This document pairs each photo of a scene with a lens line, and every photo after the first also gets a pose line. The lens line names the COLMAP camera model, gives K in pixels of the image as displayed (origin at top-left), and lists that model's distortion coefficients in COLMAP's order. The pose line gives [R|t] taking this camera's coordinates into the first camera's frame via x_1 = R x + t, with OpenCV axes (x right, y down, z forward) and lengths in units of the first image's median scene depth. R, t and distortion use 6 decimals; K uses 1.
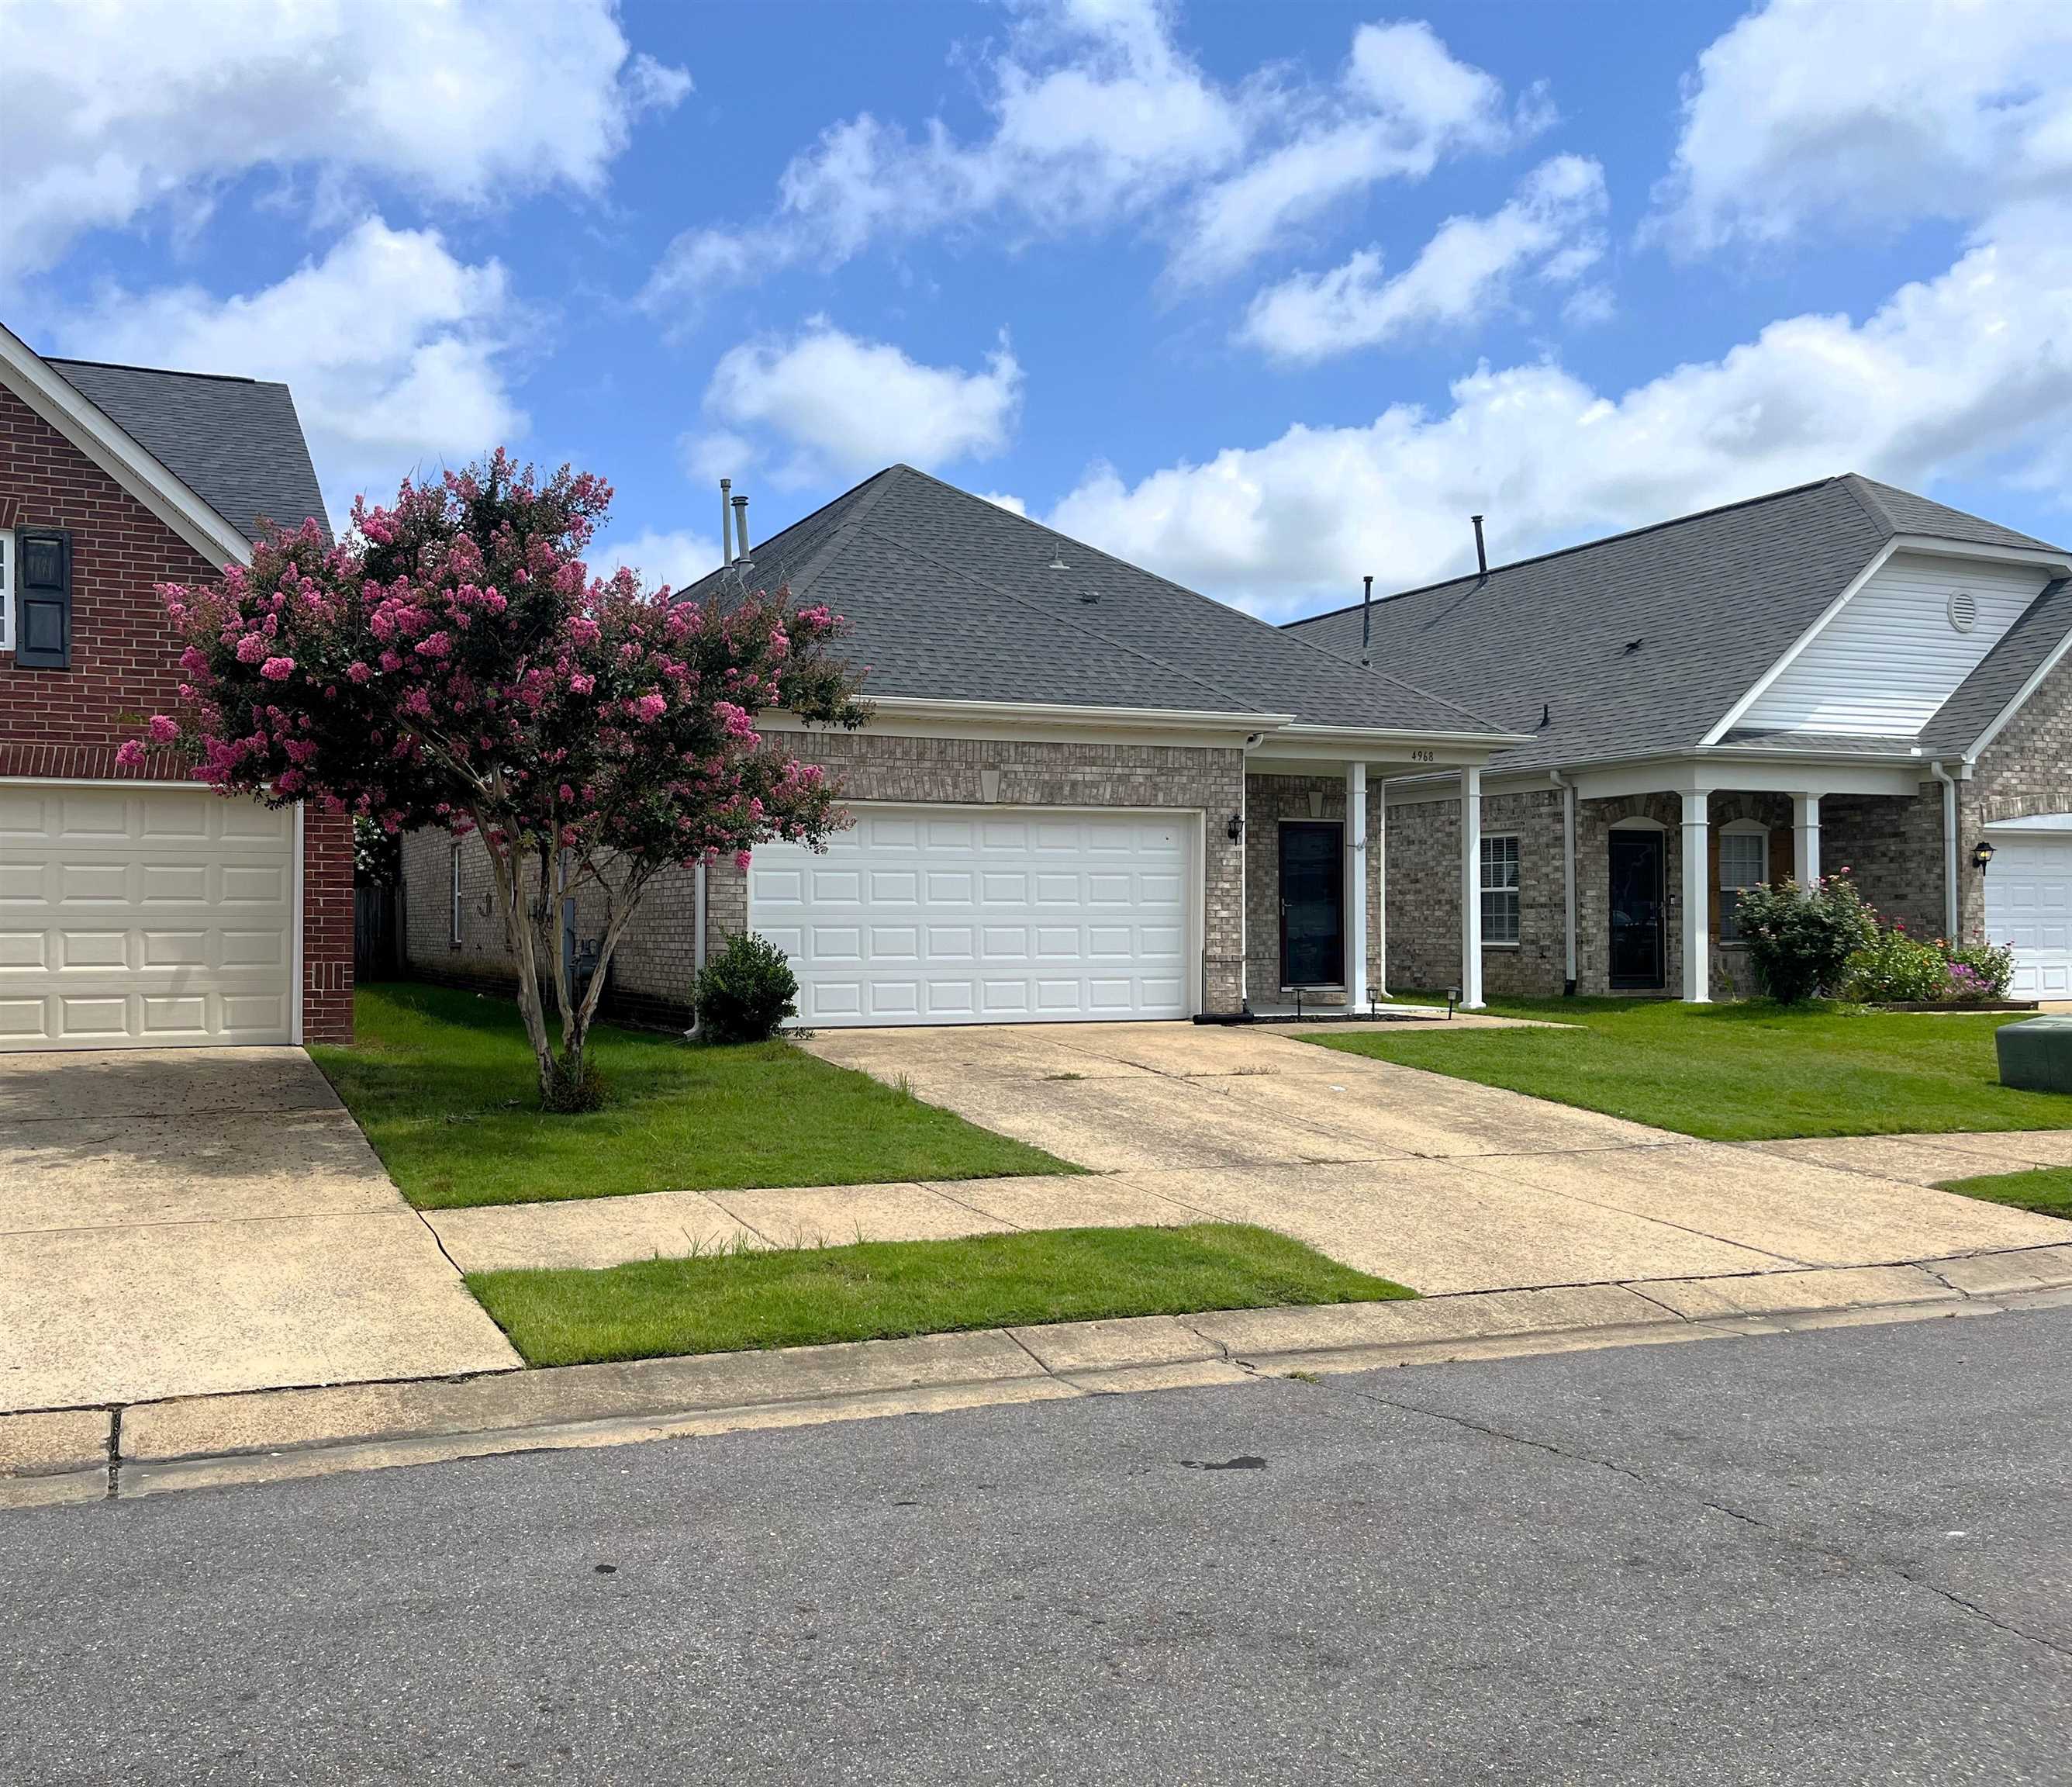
lens RADIAL K [[1771.1, 0, 1035.6], [0, 1771.1, 894.9], [0, 0, 1]] dist [-0.001279, -0.000060]
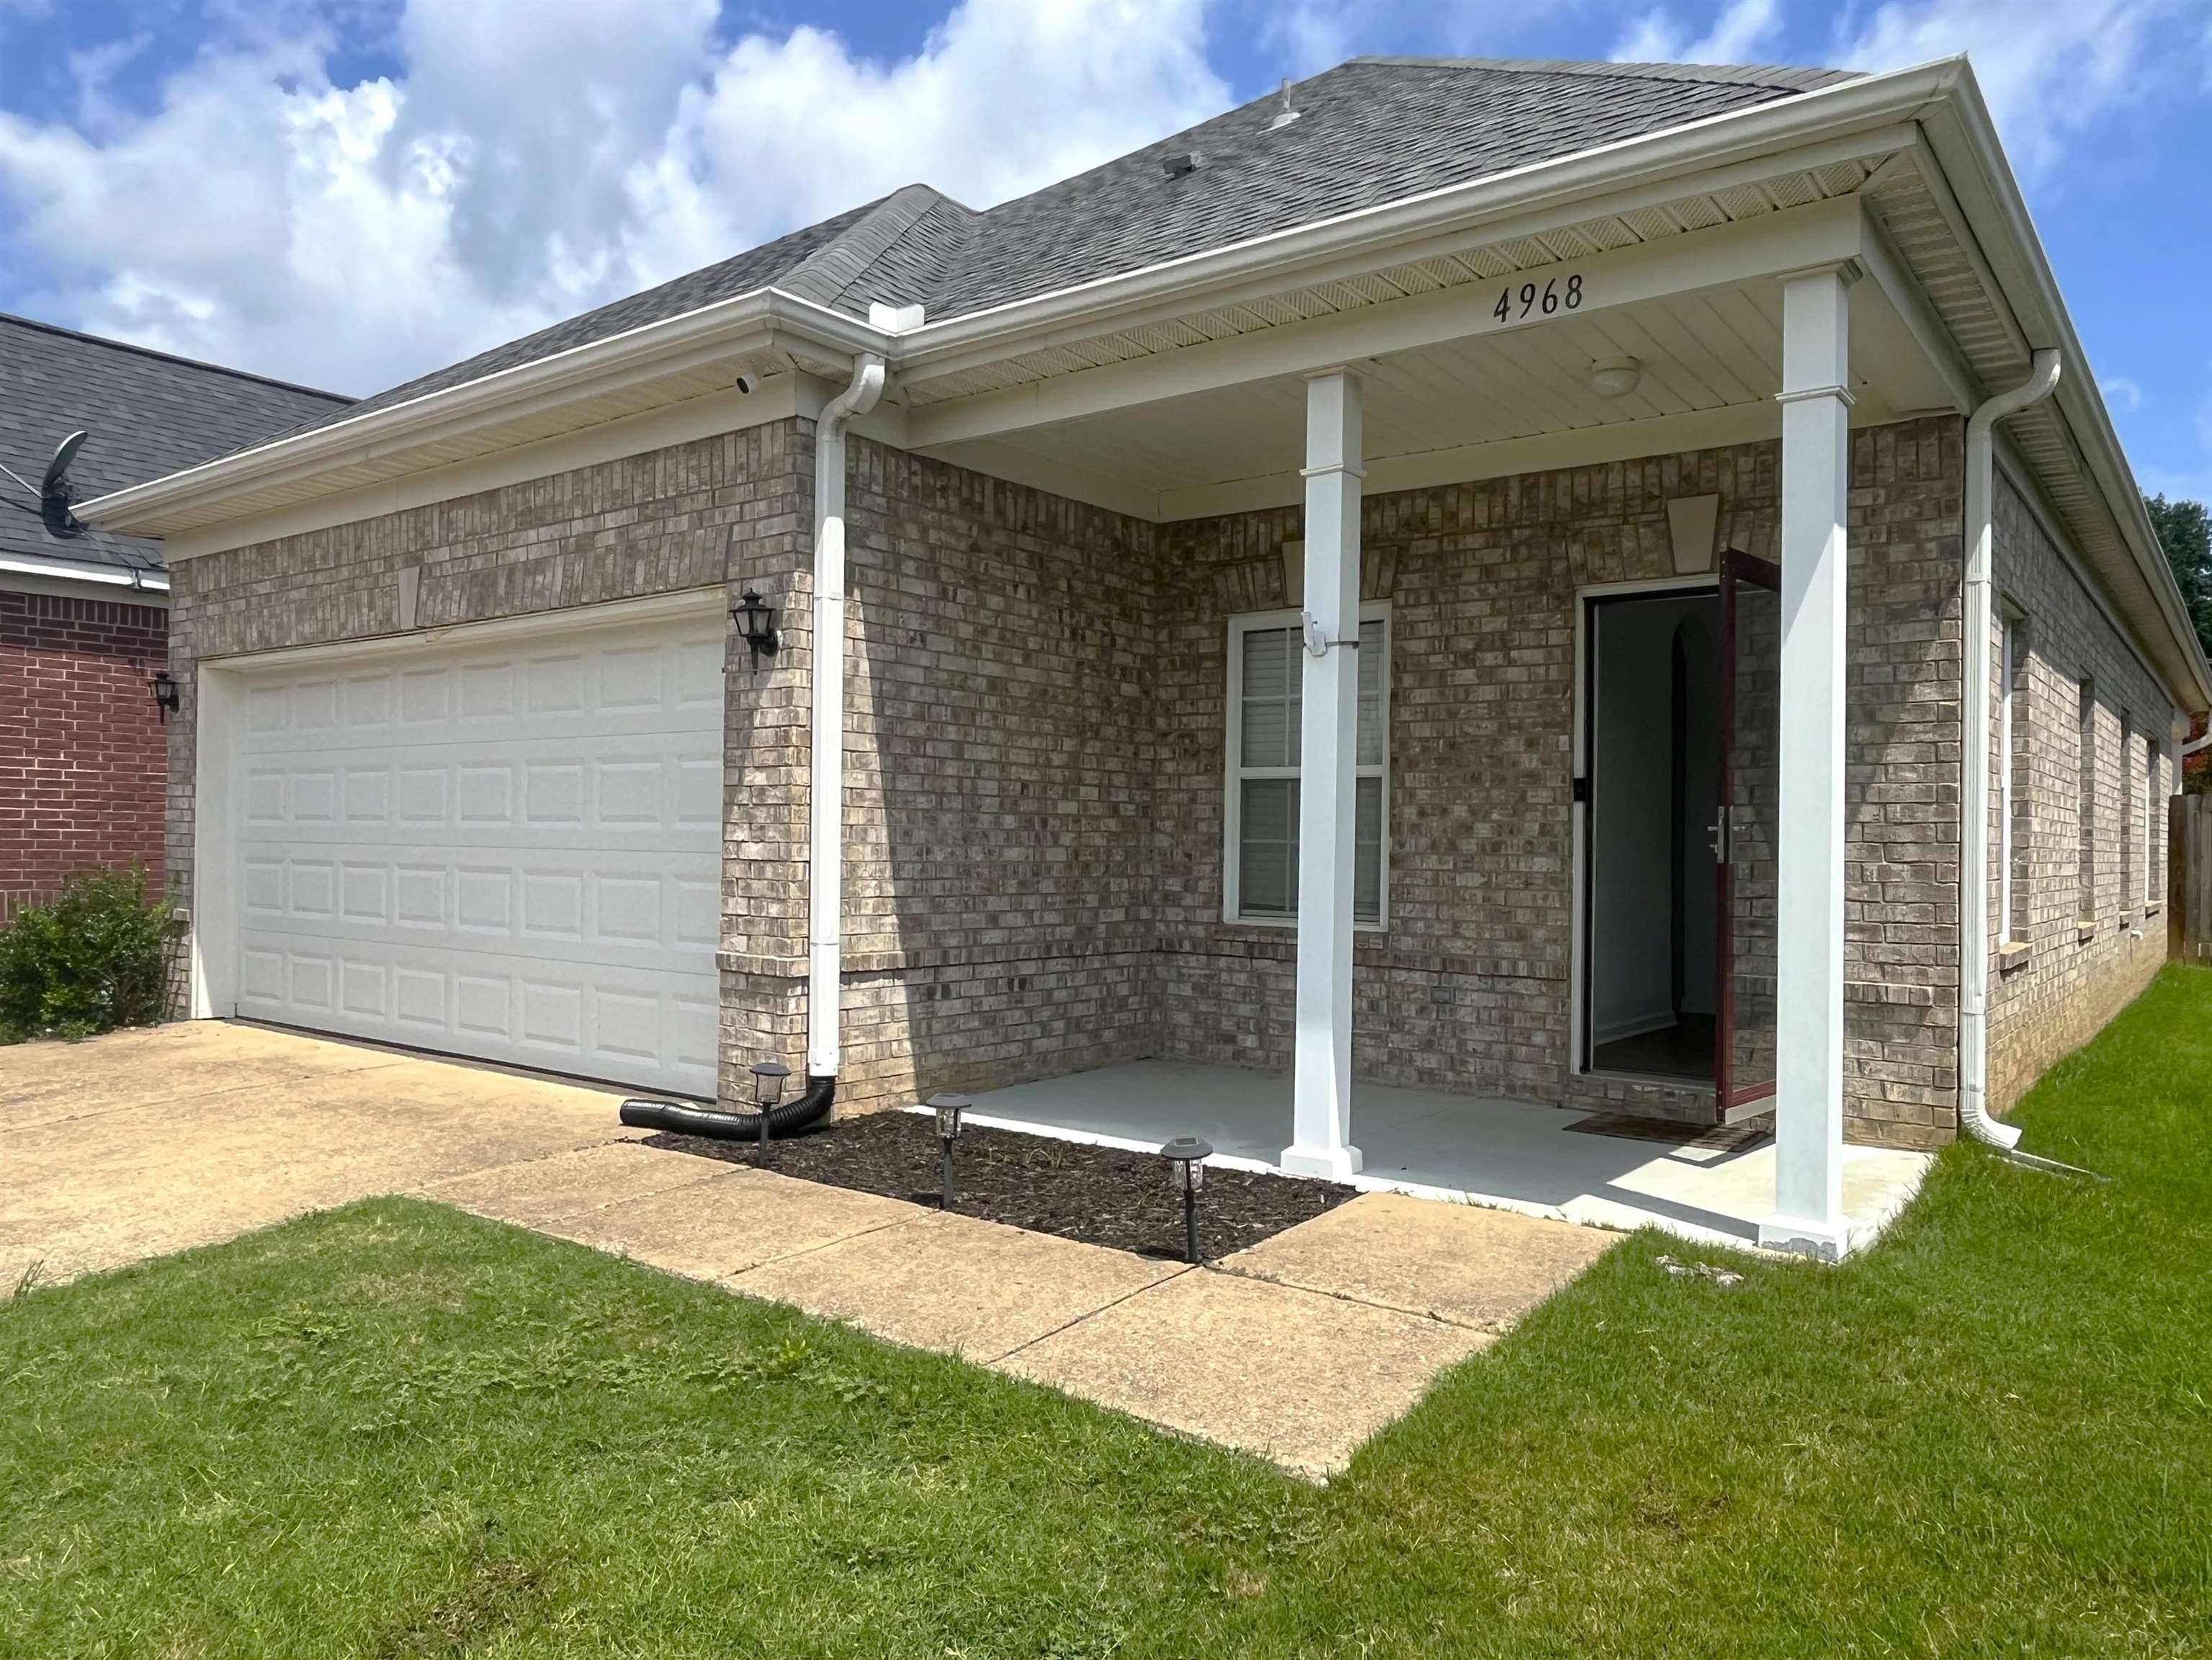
lens RADIAL K [[1536.3, 0, 1105.8], [0, 1536.3, 827.6], [0, 0, 1]] dist [-0.000081, -0.000286]
pose [[0.446213, 0.006595, -0.894902, 0.444325], [0.000547, 0.999971, 0.007643, 0.003015], [0.894927, -0.003900, 0.446196, 0.922297]]
